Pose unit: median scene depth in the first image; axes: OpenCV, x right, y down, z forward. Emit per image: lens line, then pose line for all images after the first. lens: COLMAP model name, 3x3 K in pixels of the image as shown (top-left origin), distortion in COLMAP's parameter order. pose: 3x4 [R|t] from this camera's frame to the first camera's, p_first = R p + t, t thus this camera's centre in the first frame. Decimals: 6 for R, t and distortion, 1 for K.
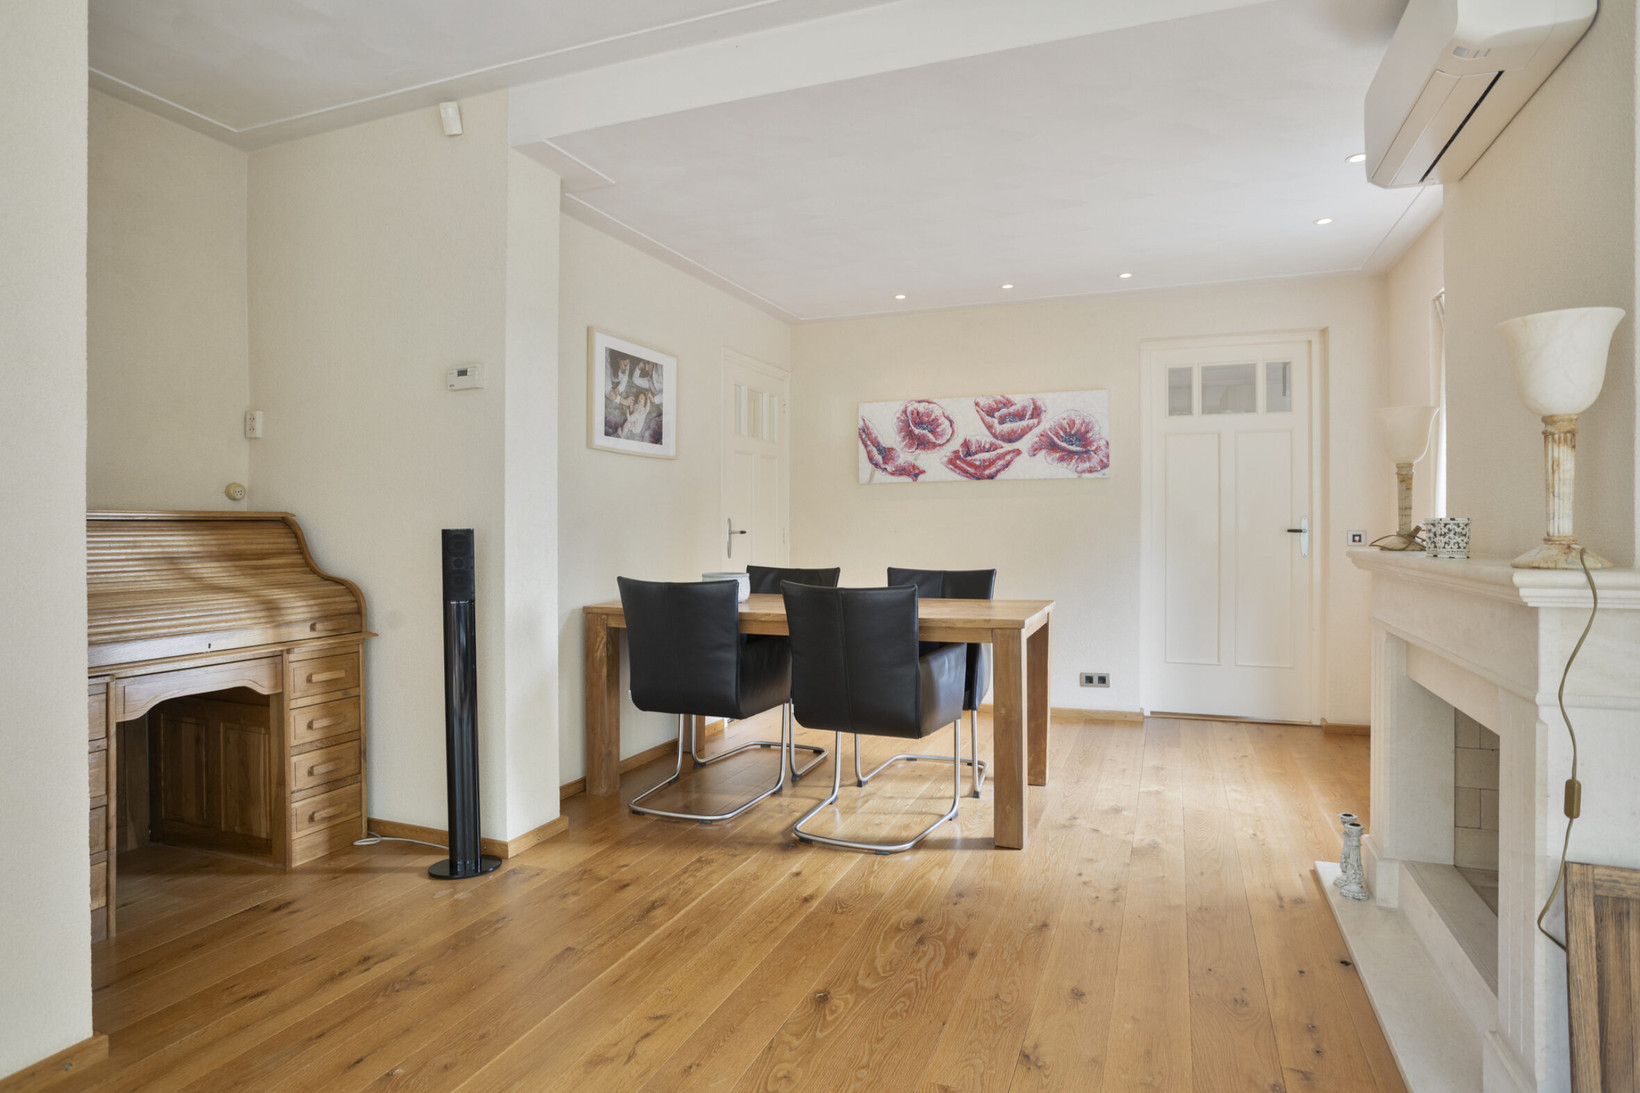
lens RADIAL K [[912.1, 0, 811.1], [0, 912.1, 515.7], [0, 0, 1]] dist [-0.055748, 0.039805]
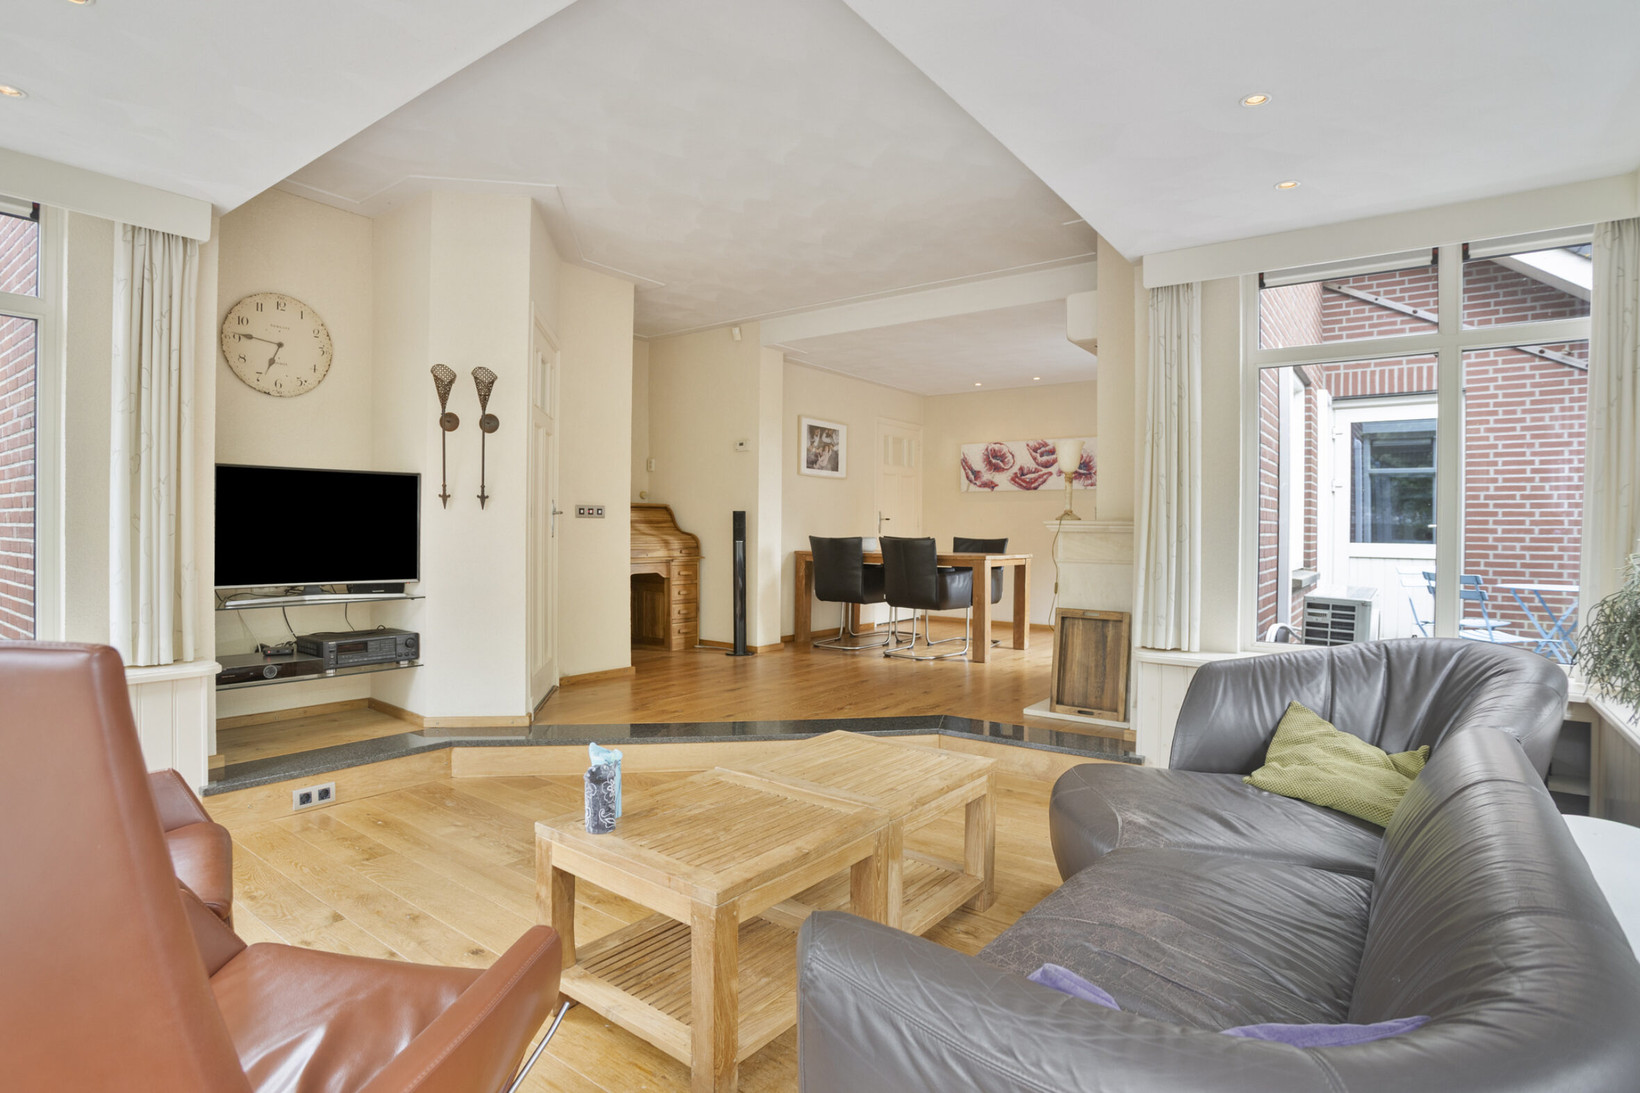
lens RADIAL K [[805.5, 0, 828.2], [0, 805.5, 530.1], [0, 0, 1]] dist [-0.074260, 0.000693]
pose [[0.969416, 0.013293, -0.245065, 0.195993], [-0.010178, 0.999851, 0.013972, 0.018329], [0.245214, -0.011050, 0.969406, -0.546899]]
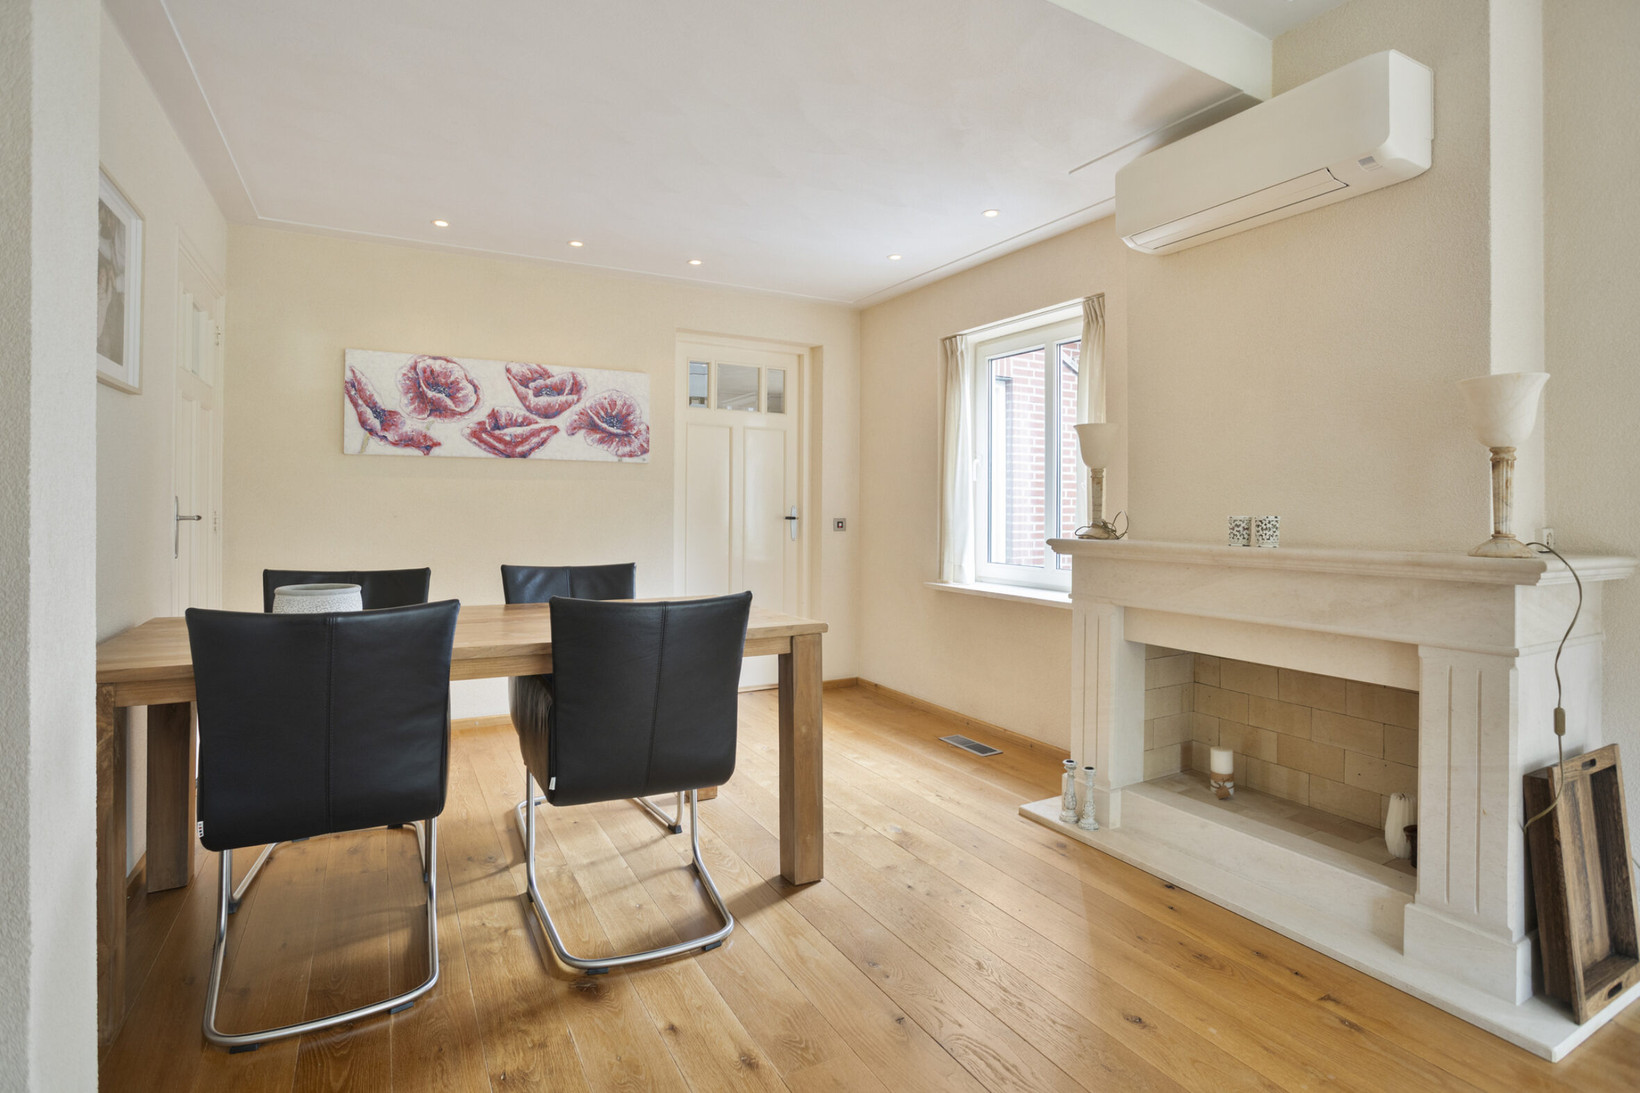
lens RADIAL K [[804.5, 0, 814.8], [0, 804.5, 507.4], [0, 0, 1]] dist [-0.076983, 0.046532]
pose [[0.638167, 0.011488, 0.769812, -0.220365], [-0.019856, 0.999802, 0.001540, 0.000994], [-0.769642, -0.016268, 0.638269, 0.299118]]
